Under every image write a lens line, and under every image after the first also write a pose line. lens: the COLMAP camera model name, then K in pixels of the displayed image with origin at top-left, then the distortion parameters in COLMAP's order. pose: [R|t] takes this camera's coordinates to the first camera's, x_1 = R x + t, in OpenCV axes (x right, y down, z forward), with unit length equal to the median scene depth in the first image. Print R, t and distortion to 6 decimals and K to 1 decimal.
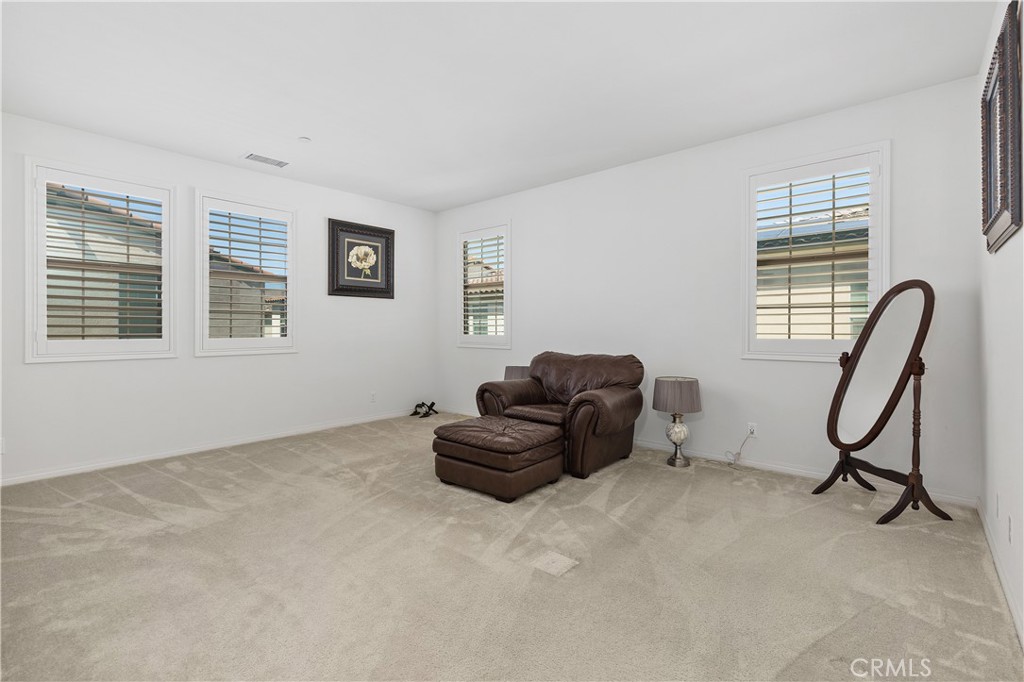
lens RADIAL K [[468.8, 0, 510.5], [0, 468.8, 331.6], [0, 0, 1]] dist [0.000879, 0.000056]
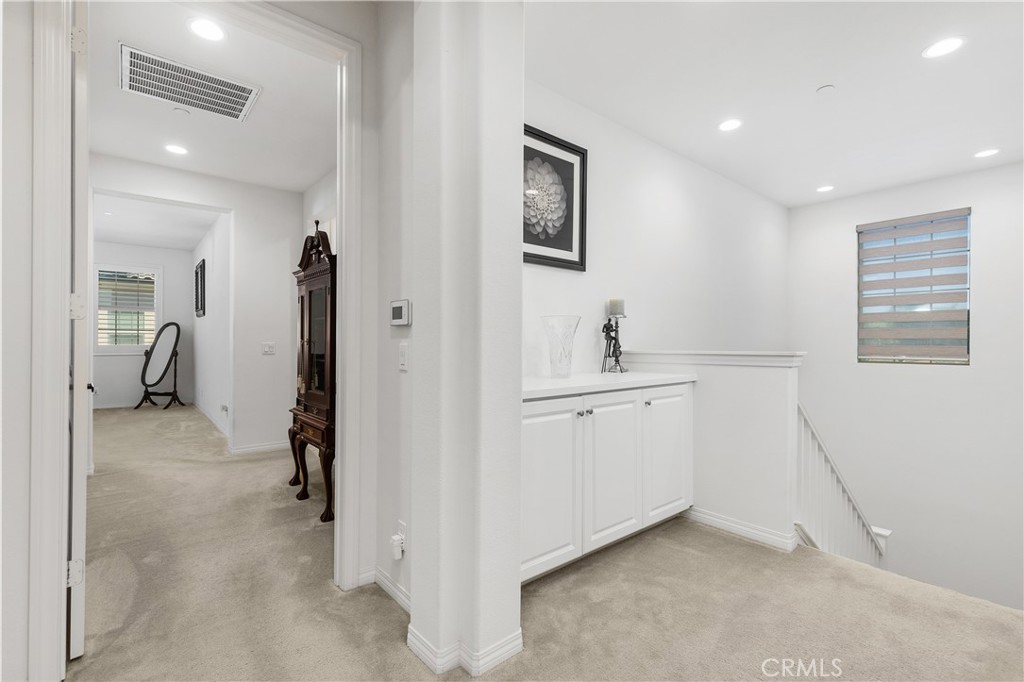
lens RADIAL K [[468.8, 0, 511.3], [0, 468.8, 339.9], [0, 0, 1]] dist [0.000879, 0.000056]
pose [[0.153211, 0.001892, 0.988192, -1.615968], [0.001627, 0.999996, -0.002167, 0.001136], [-0.988192, 0.001939, 0.153208, -1.436163]]
